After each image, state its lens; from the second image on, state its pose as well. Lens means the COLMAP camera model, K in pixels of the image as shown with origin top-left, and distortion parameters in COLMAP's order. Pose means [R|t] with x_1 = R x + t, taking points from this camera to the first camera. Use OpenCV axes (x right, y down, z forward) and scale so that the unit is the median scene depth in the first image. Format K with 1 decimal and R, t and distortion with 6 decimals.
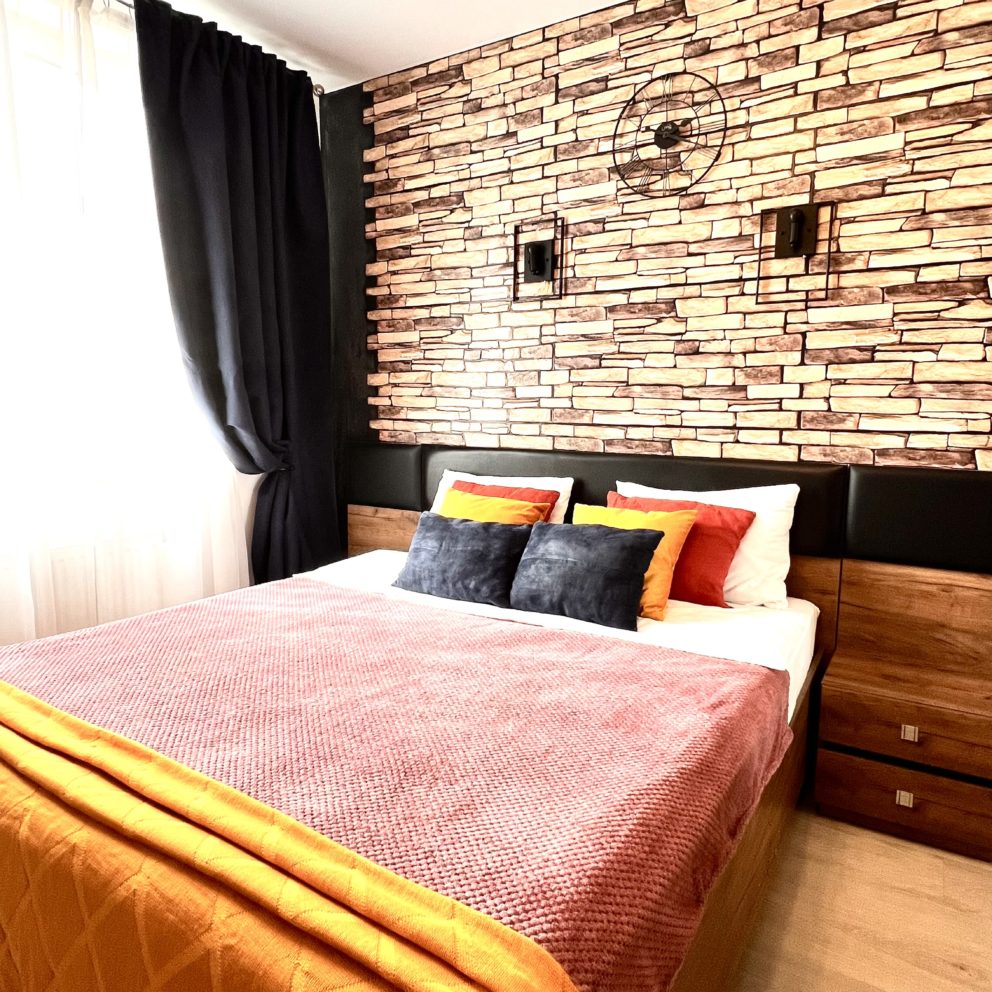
lens RADIAL K [[702.7, 0, 537.0], [0, 702.7, 479.1], [0, 0, 1]] dist [0.006563, -0.006469]
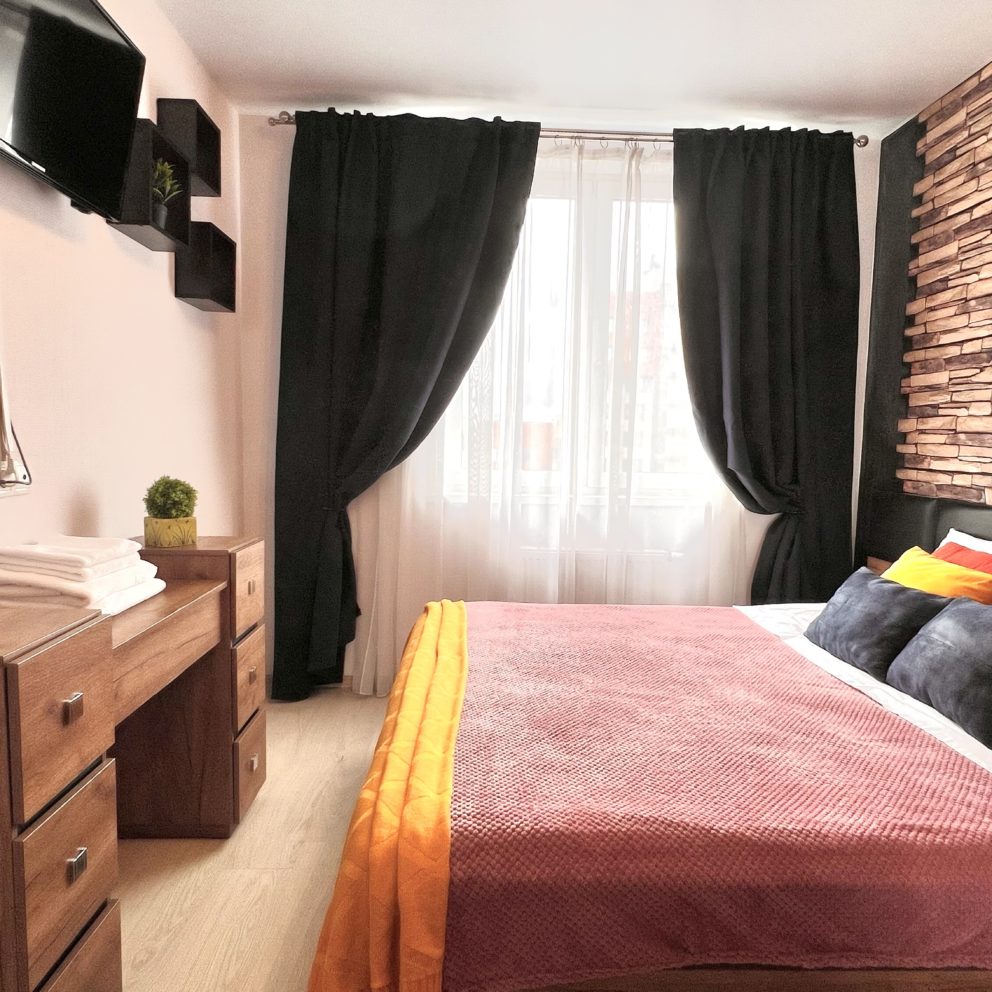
lens RADIAL K [[712.2, 0, 503.1], [0, 712.2, 489.5], [0, 0, 1]] dist [-0.007389, 0.000619]
pose [[0.555756, 0.063189, -0.828941, 0.275096], [-0.100829, 0.994870, 0.008238, -0.012911], [0.825208, 0.079003, 0.559276, 0.047347]]
